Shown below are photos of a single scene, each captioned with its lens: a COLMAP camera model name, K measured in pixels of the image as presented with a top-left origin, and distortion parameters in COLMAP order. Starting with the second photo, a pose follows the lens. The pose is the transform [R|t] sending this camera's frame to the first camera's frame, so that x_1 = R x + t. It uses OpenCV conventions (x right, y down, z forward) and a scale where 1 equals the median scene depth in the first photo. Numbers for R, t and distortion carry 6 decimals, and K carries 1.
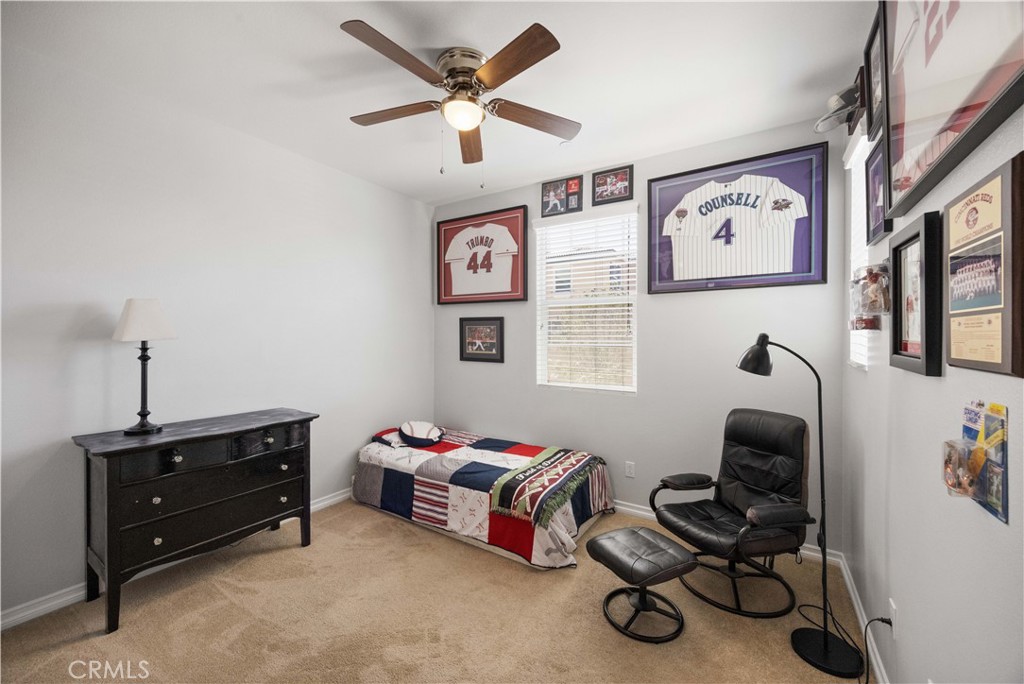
lens RADIAL K [[401.5, 0, 515.2], [0, 401.5, 339.1], [0, 0, 1]] dist [0.001935, 0.000117]
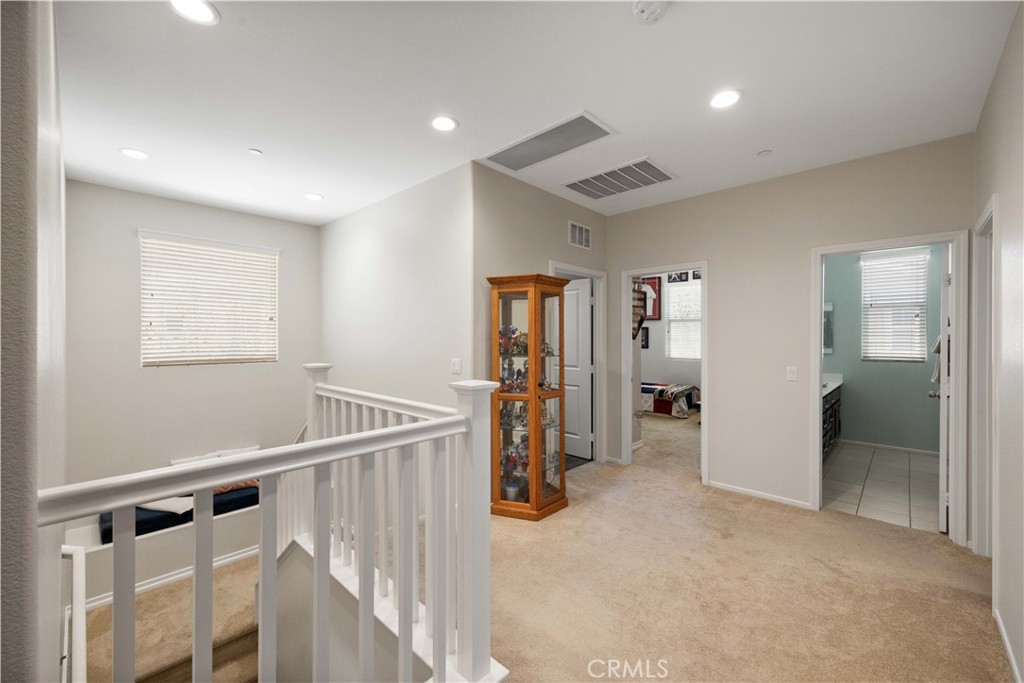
lens RADIAL K [[401.5, 0, 516.5], [0, 401.5, 338.3], [0, 0, 1]] dist [0.001935, 0.000117]
pose [[0.979442, -0.002369, -0.201711, -0.436116], [0.002925, 0.999993, 0.002456, -0.002337], [0.201704, -0.002995, 0.979442, -1.905492]]
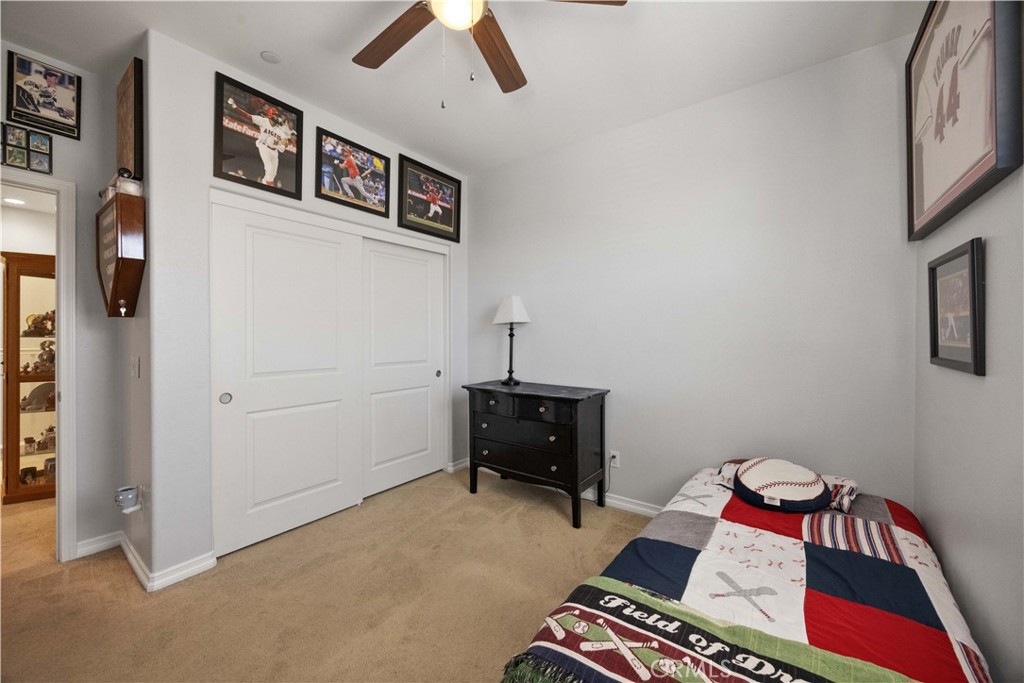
lens RADIAL K [[401.5, 0, 516.3], [0, 401.5, 335.1], [0, 0, 1]] dist [0.001935, 0.000117]
pose [[-0.068773, 0.008842, -0.997593, 0.494727], [0.002702, 0.999959, 0.008677, 0.028277], [0.997629, -0.002098, -0.068794, 0.939259]]
